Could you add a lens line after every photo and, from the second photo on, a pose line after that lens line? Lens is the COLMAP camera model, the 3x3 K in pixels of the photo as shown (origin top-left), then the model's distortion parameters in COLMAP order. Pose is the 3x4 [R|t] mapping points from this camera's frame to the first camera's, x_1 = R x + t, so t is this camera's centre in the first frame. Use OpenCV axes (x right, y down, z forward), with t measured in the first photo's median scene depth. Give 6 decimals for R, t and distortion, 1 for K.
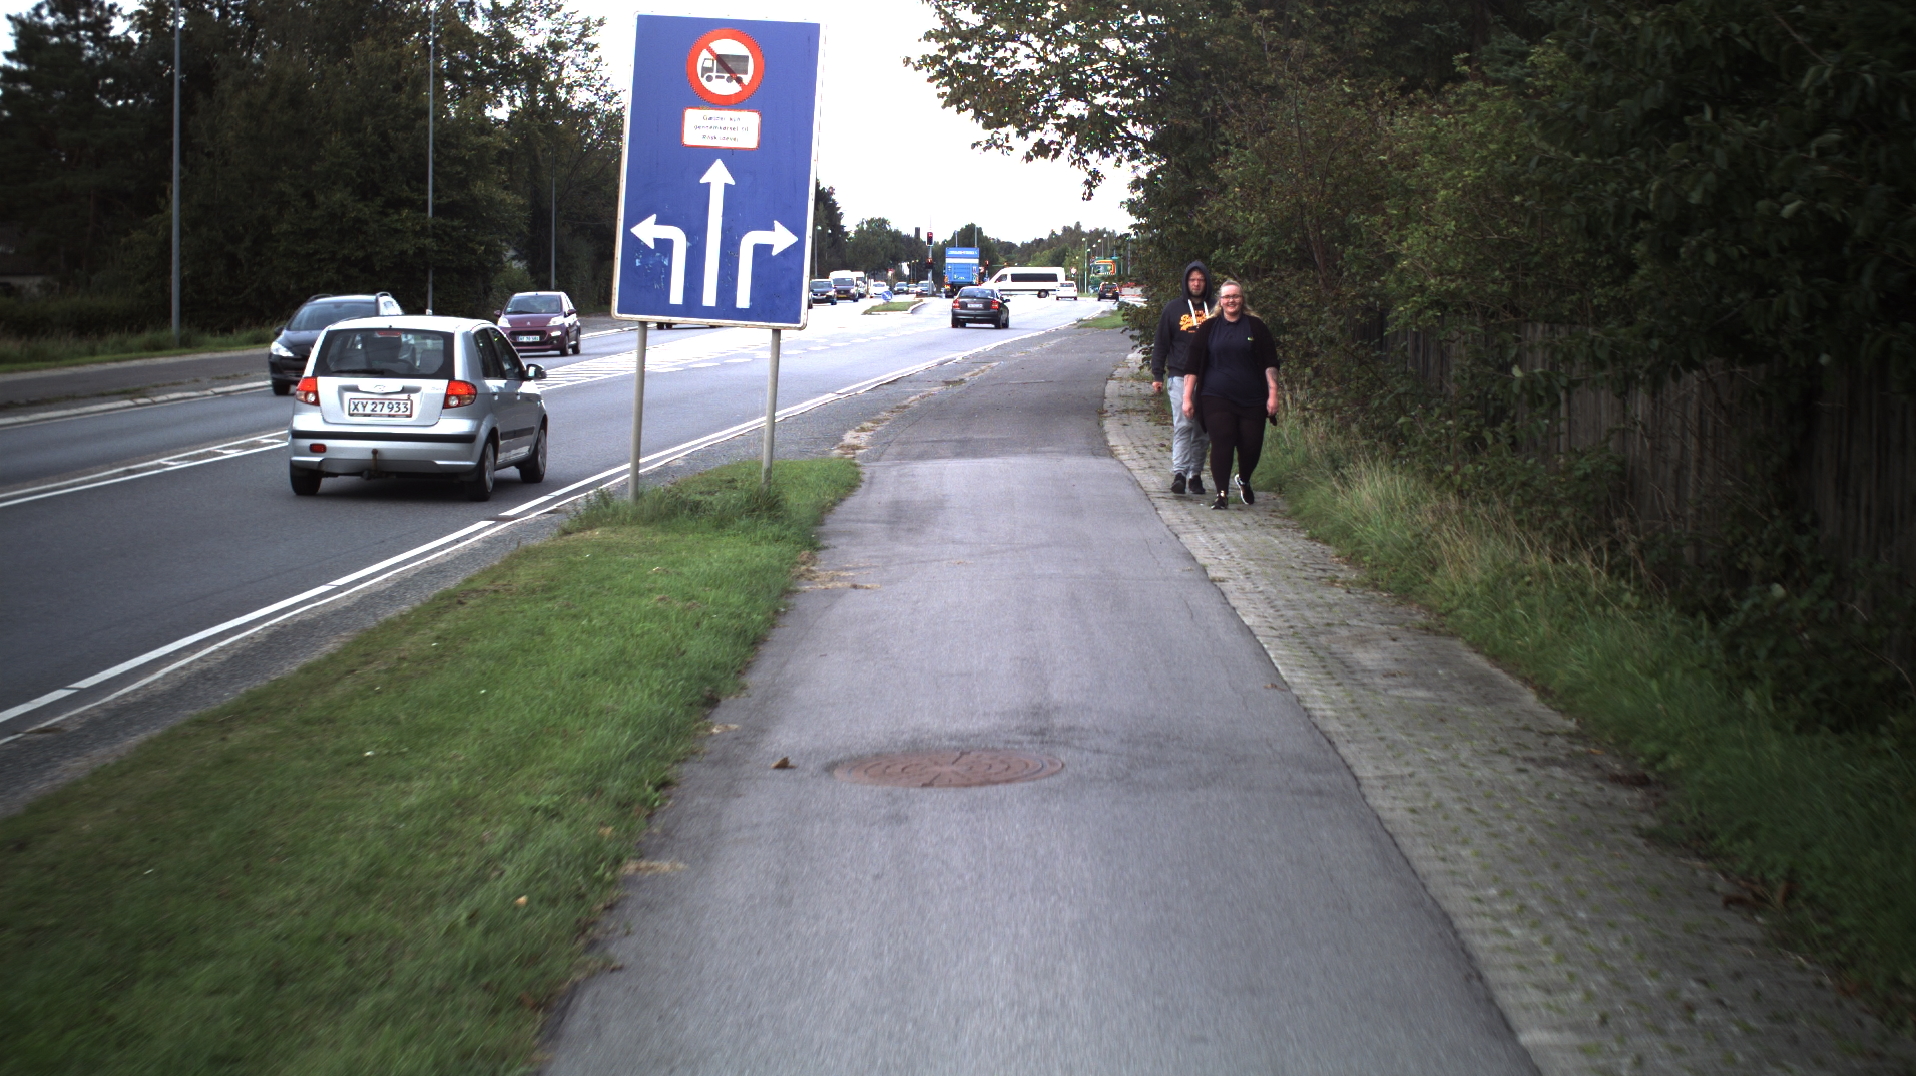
lens RADIAL K [[3409.2, 0, 958.0], [0, 3409.2, 538.0], [0, 0, 1]] dist [-0.236940, 0.018421]
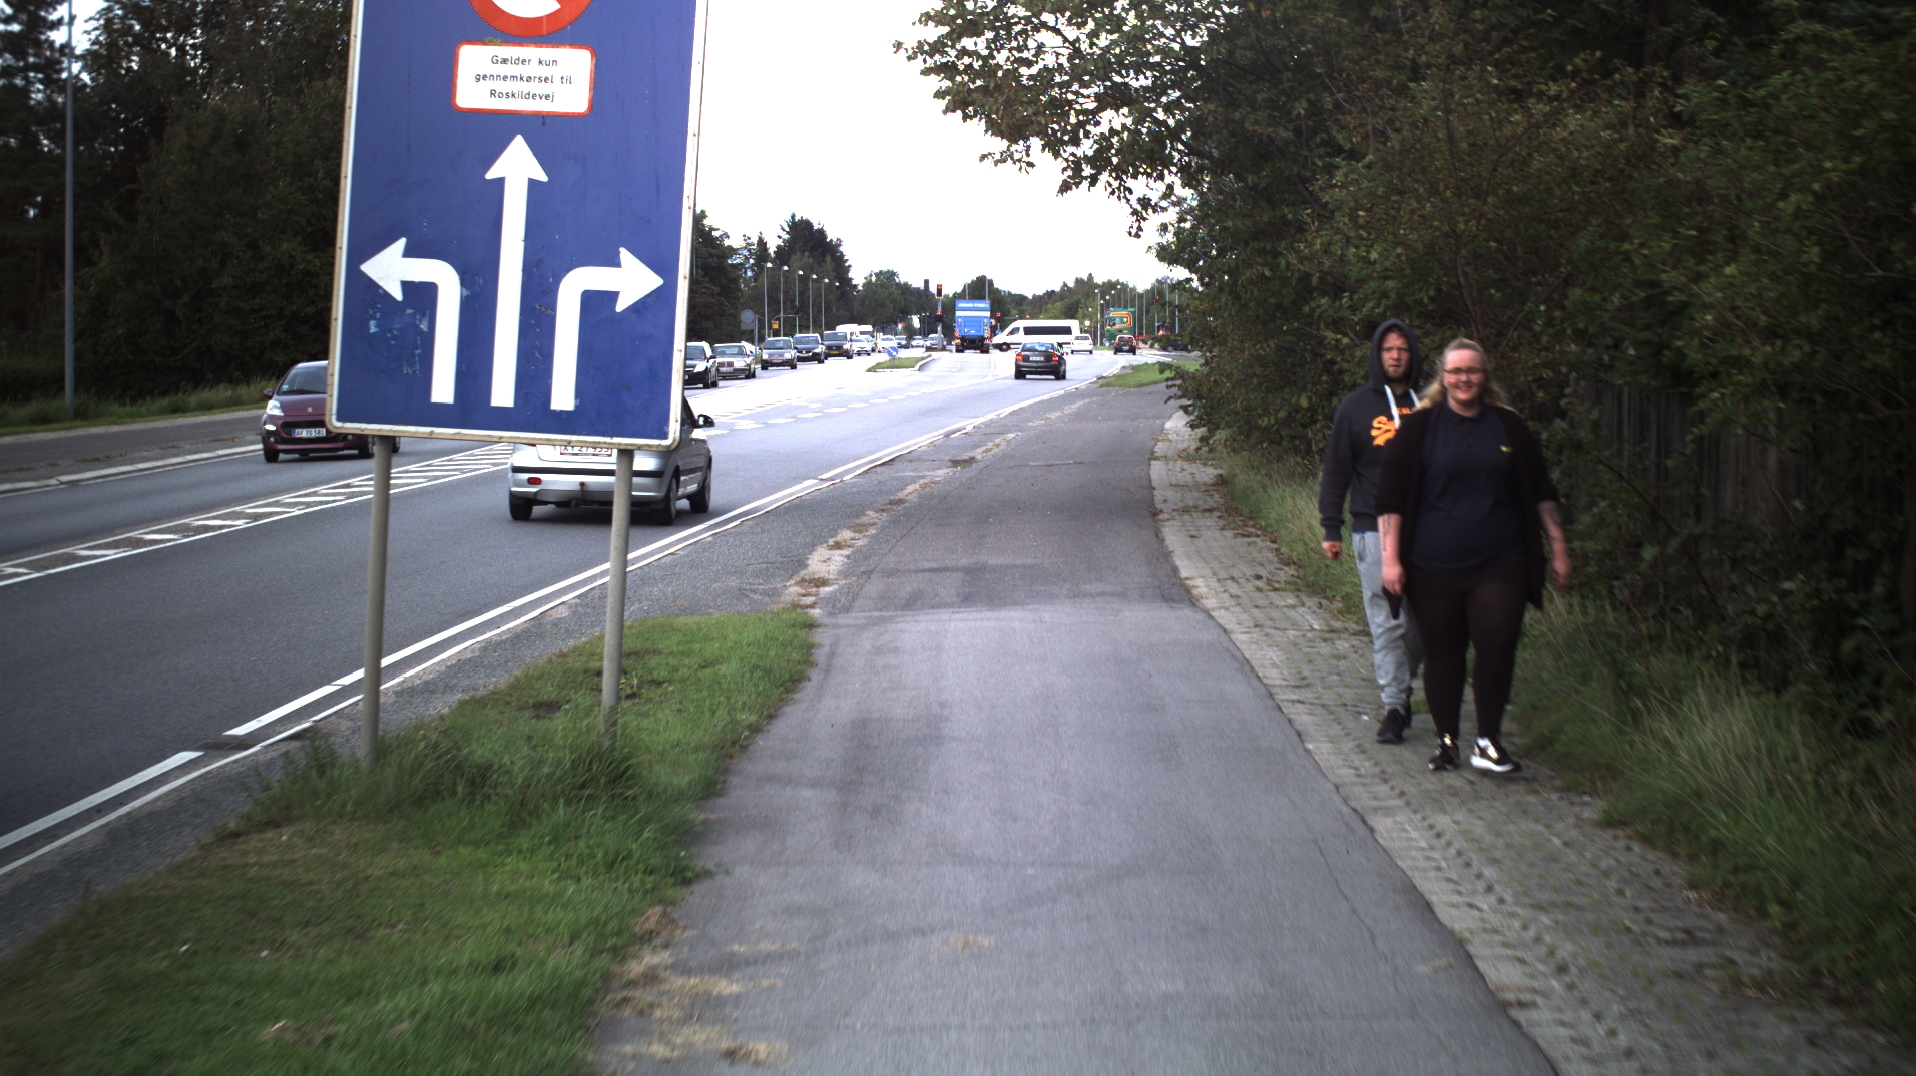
lens RADIAL K [[3409.2, 0, 958.0], [0, 3409.2, 538.0], [0, 0, 1]] dist [-0.236940, 0.018421]
pose [[0.999979, -0.005339, -0.003586, 0.000263], [0.005283, 0.999867, -0.015412, -0.007812], [0.003668, 0.015393, 0.999875, 0.093386]]
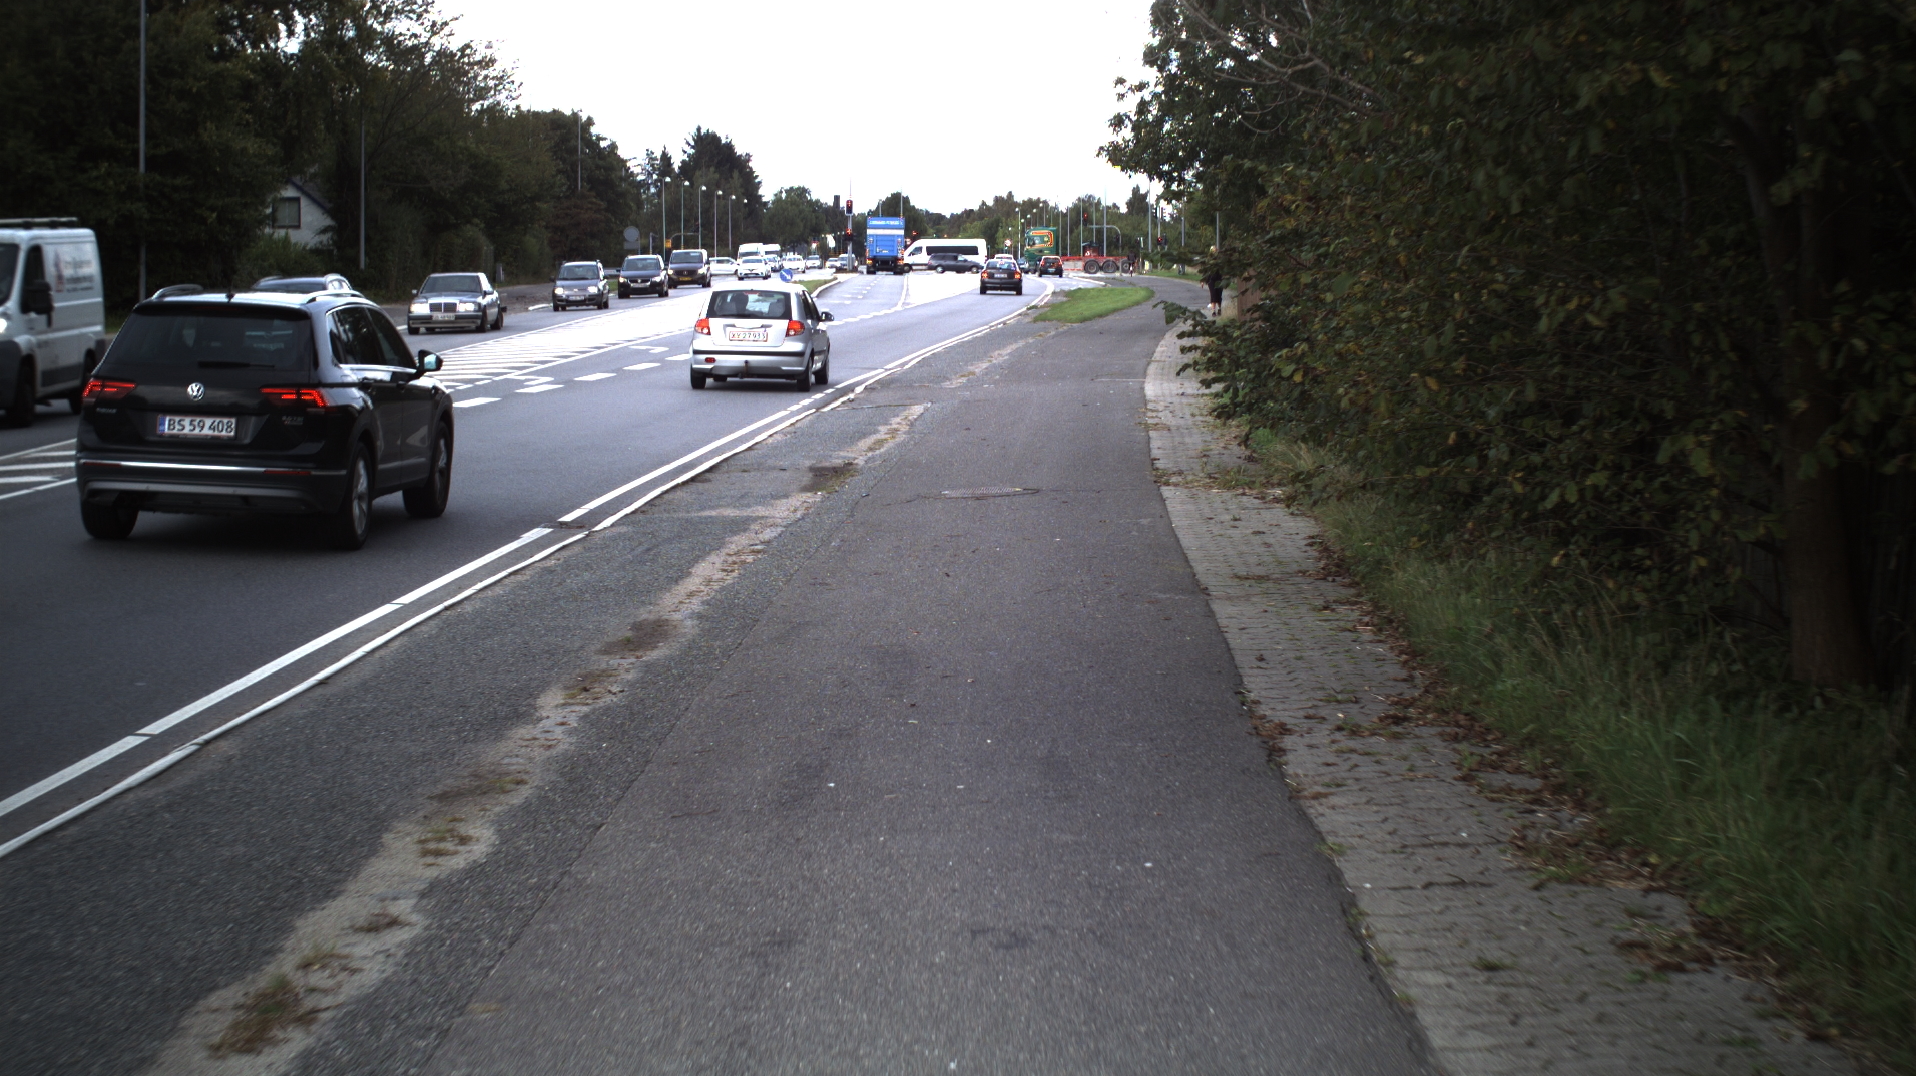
lens RADIAL K [[3409.2, 0, 958.0], [0, 3409.2, 538.0], [0, 0, 1]] dist [-0.236940, 0.018421]
pose [[0.999782, -0.003248, 0.020605, 0.003868], [0.003079, 0.999961, 0.008226, -0.022410], [-0.020630, -0.008161, 0.999754, 0.282078]]
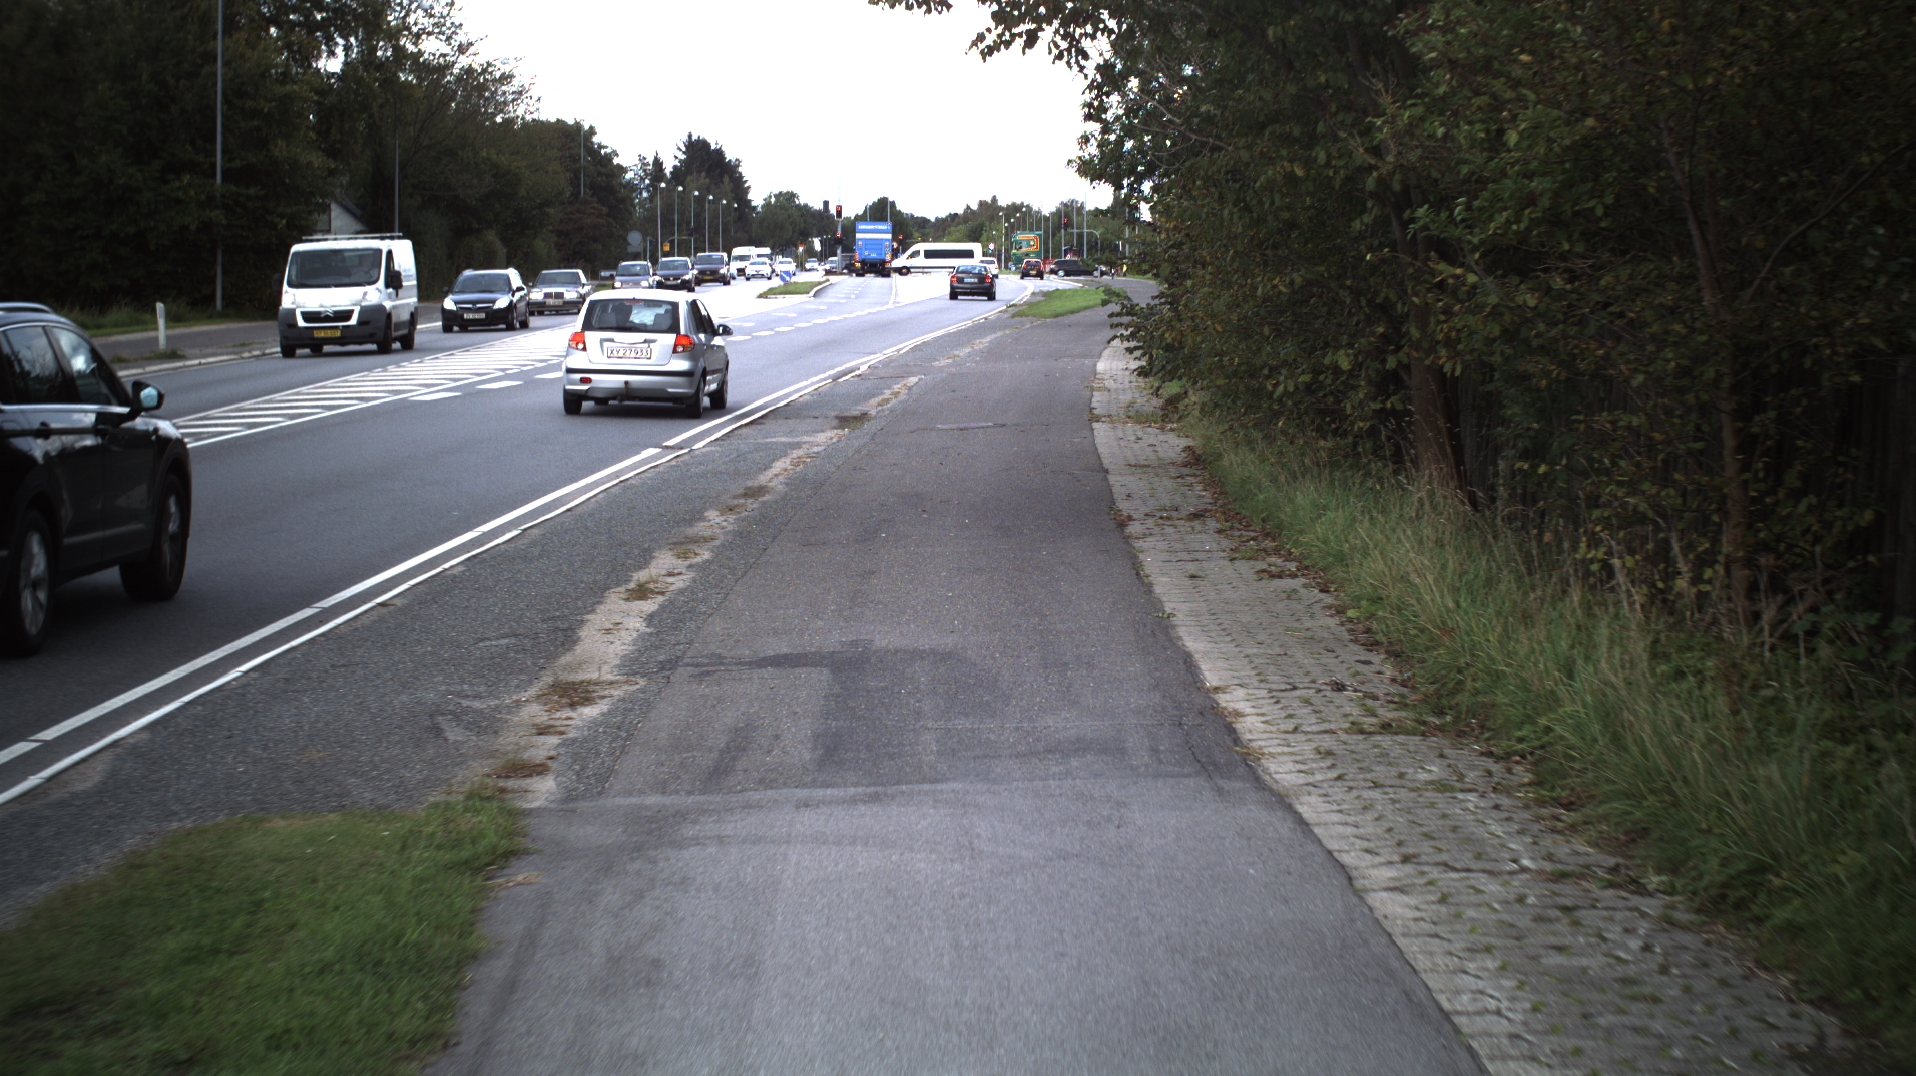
lens RADIAL K [[3409.2, 0, 958.0], [0, 3409.2, 538.0], [0, 0, 1]] dist [-0.236940, 0.018421]
pose [[0.999679, -0.003076, 0.025154, 0.001448], [0.002895, 0.999970, 0.007247, -0.015147], [-0.025176, -0.007172, 0.999657, 0.187936]]
